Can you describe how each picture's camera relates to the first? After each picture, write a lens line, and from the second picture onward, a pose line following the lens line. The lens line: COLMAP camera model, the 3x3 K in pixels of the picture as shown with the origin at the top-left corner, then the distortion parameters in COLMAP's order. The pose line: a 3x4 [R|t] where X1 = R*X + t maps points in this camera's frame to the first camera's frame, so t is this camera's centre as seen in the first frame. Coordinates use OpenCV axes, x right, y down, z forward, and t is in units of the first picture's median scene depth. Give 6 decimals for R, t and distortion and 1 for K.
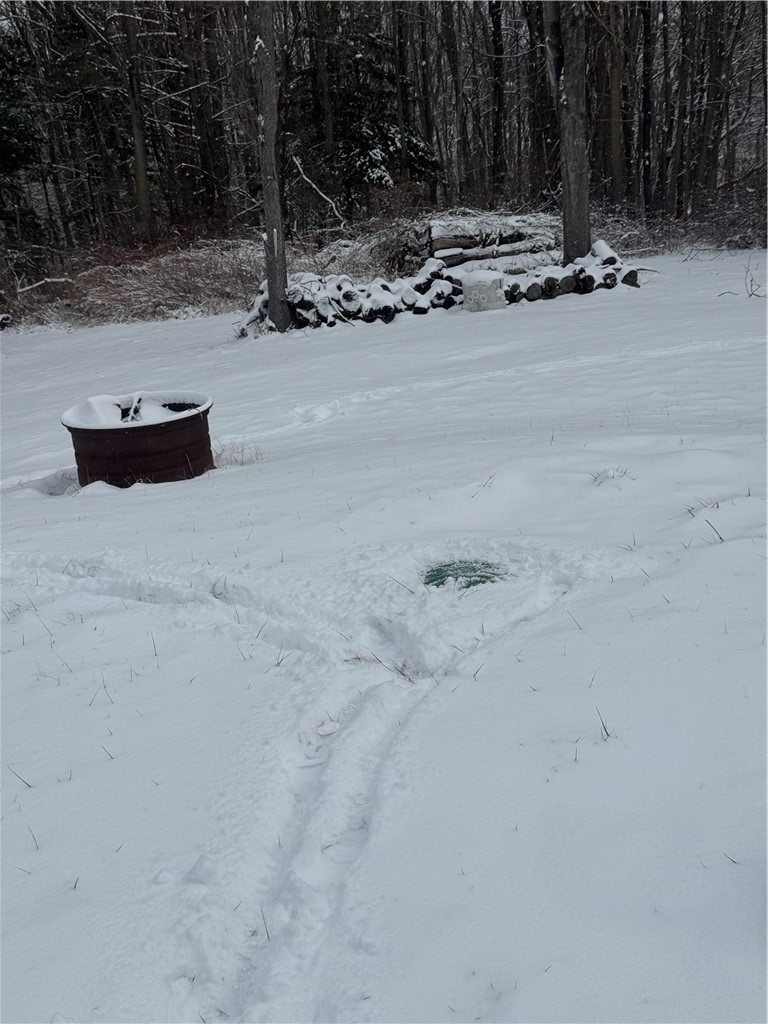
lens RADIAL K [[1276.5, 0, 383.1], [0, 1276.5, 509.8], [0, 0, 1]] dist [0.186367, 0.000000]
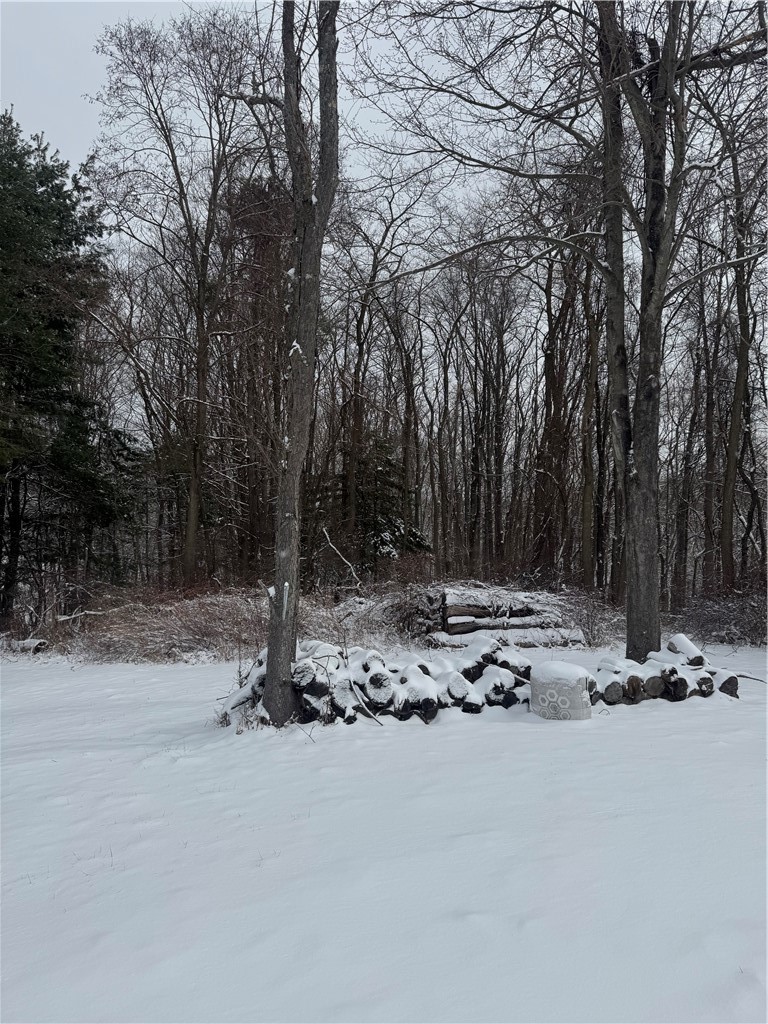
lens RADIAL K [[706.0, 0, 382.0], [0, 706.0, 510.5], [0, 0, 1]] dist [0.050014, -0.064128]
pose [[0.995547, 0.093626, 0.011002, -0.027532], [-0.085122, 0.942949, -0.321873, -0.092642], [-0.040510, 0.319503, 0.946719, 0.427815]]
